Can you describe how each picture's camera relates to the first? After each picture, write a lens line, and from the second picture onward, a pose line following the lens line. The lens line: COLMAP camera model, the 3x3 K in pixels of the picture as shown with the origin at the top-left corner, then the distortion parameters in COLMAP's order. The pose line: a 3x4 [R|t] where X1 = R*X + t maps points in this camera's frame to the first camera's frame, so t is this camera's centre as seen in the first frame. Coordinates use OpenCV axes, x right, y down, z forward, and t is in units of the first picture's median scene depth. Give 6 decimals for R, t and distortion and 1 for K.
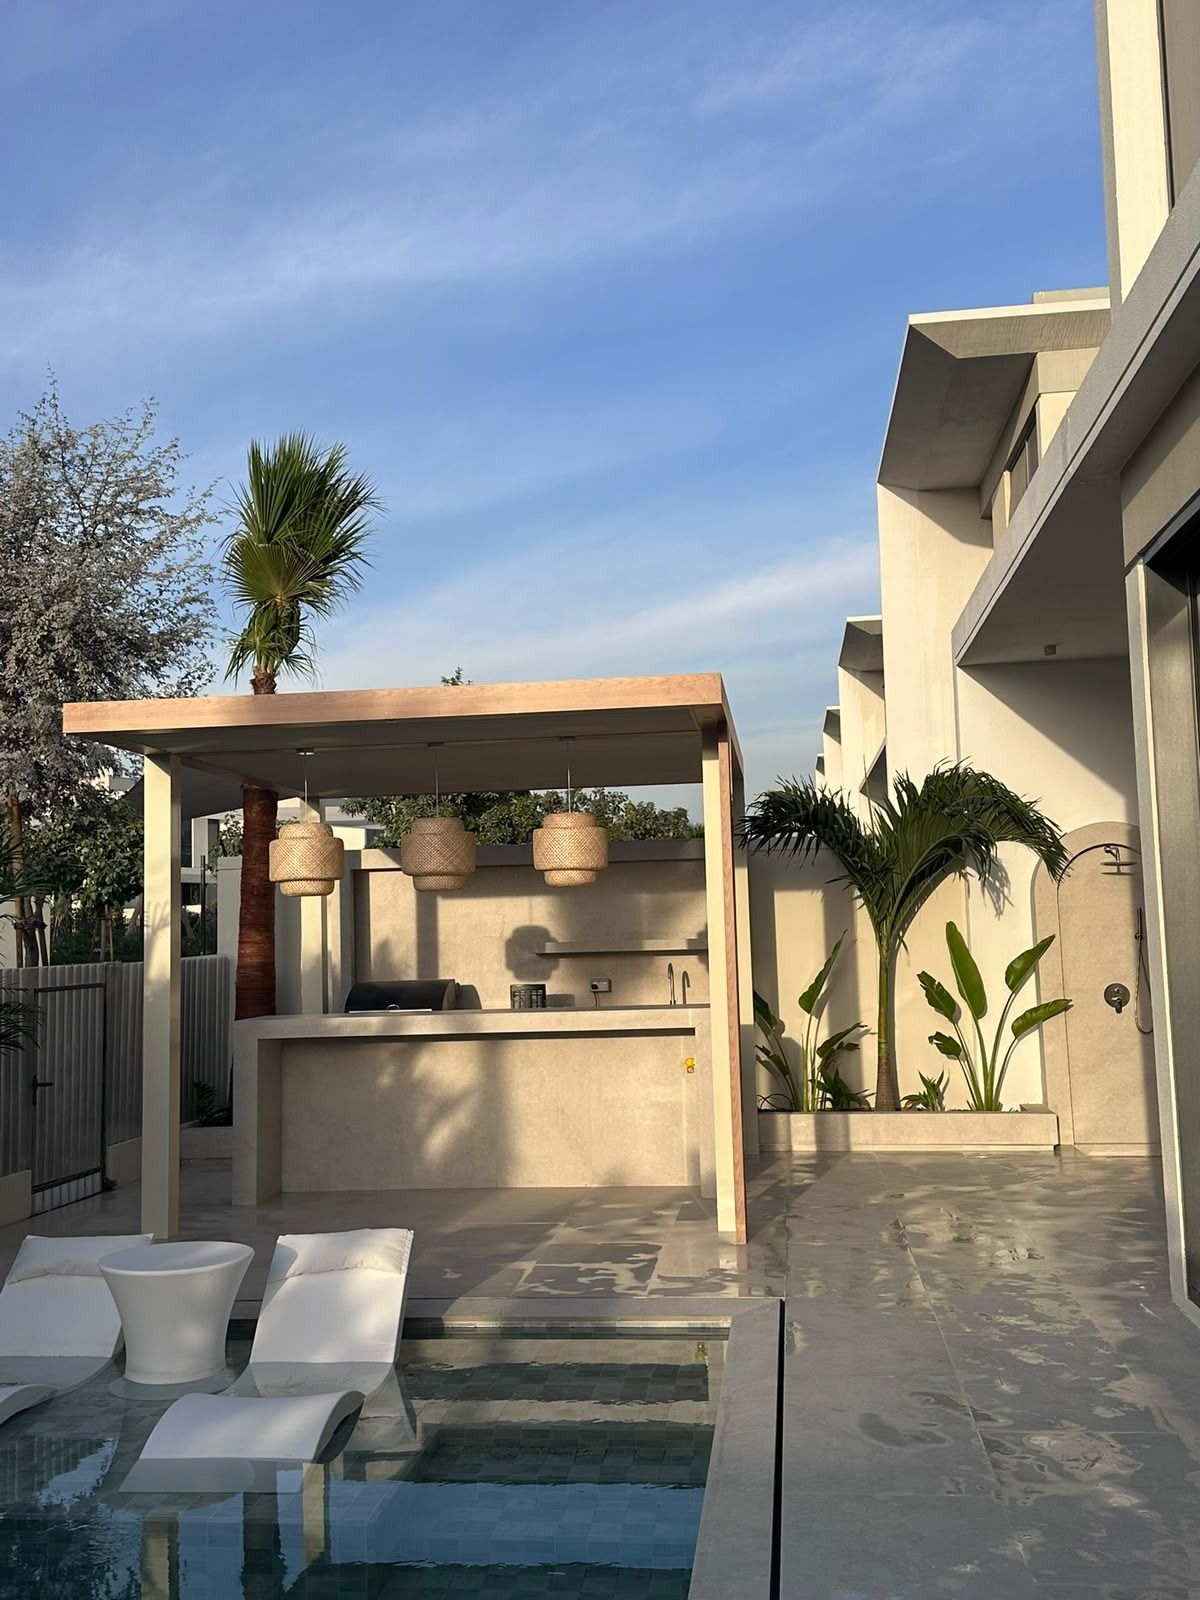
lens RADIAL K [[1610.0, 0, 599.7], [0, 1610.0, 788.5], [0, 0, 1]] dist [0.210659, -0.496485]
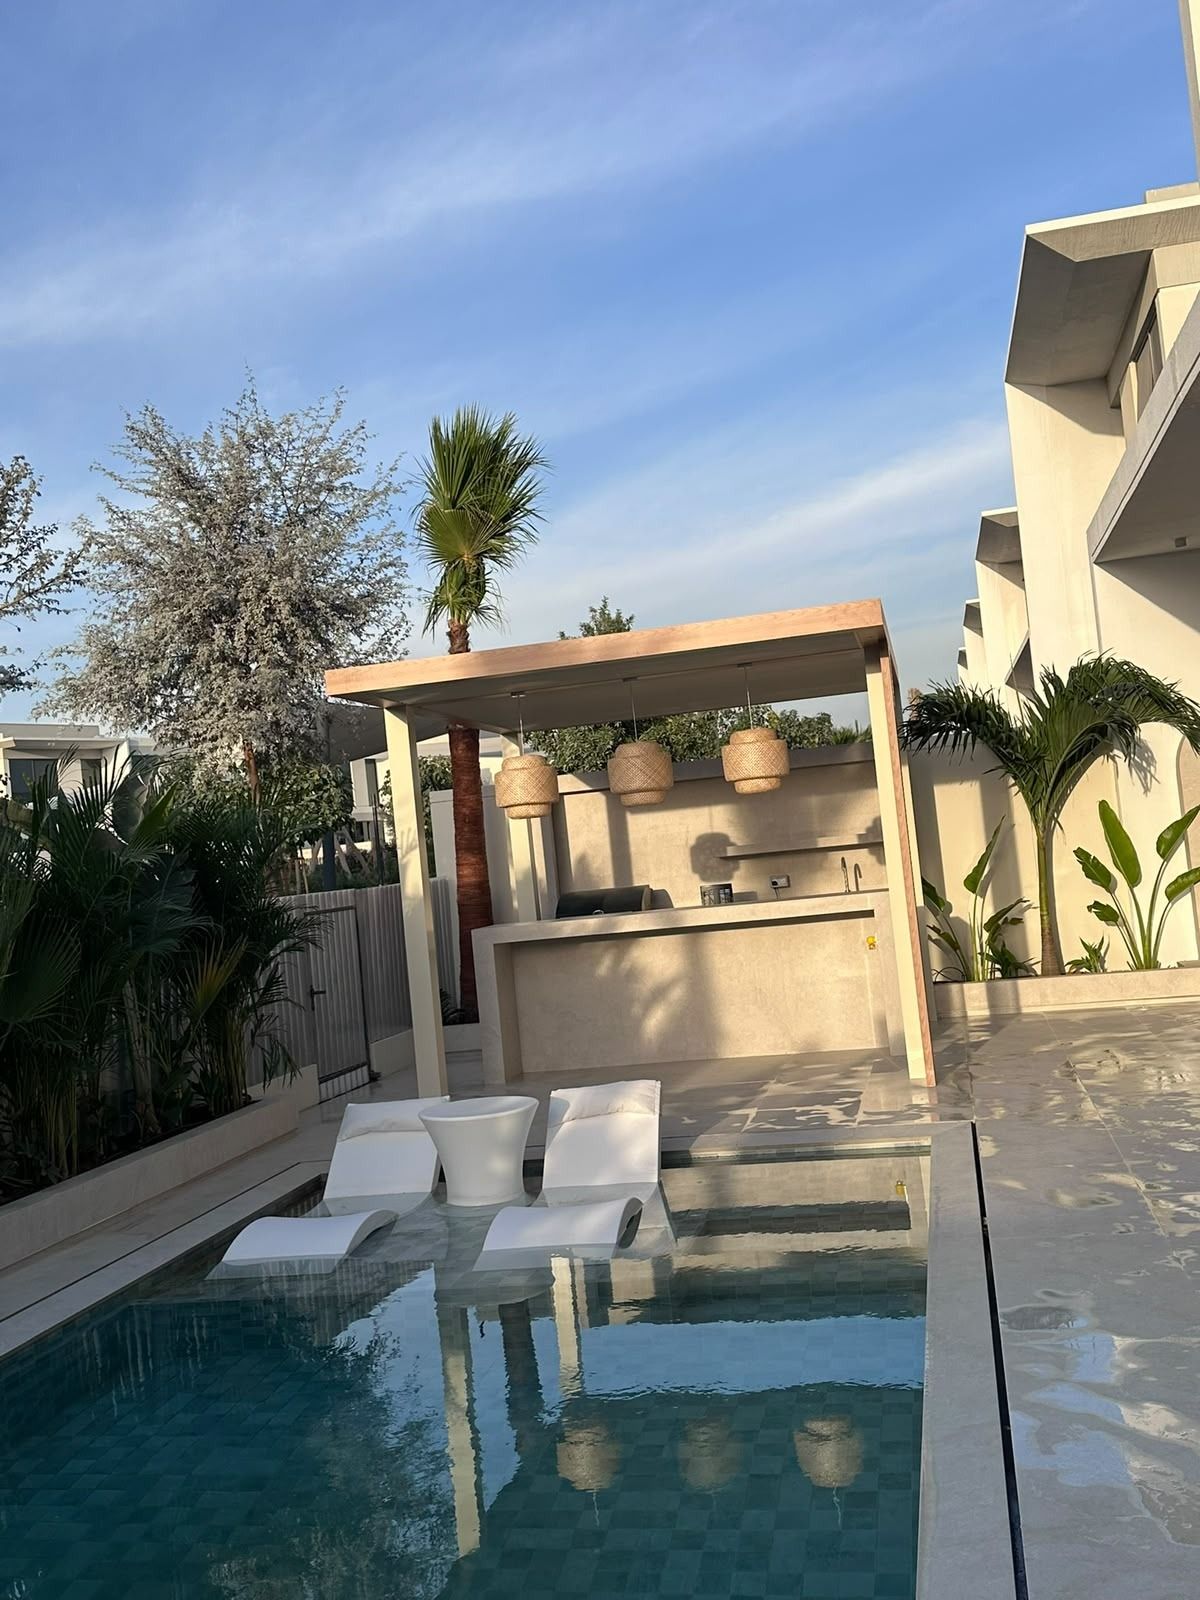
lens RADIAL K [[1610.0, 0, 599.7], [0, 1610.0, 788.5], [0, 0, 1]] dist [0.210659, -0.496485]
pose [[0.993401, -0.074235, -0.087424, -0.021464], [0.078664, 0.995728, 0.048353, -0.005405], [0.083461, -0.054911, 0.994997, -0.115191]]
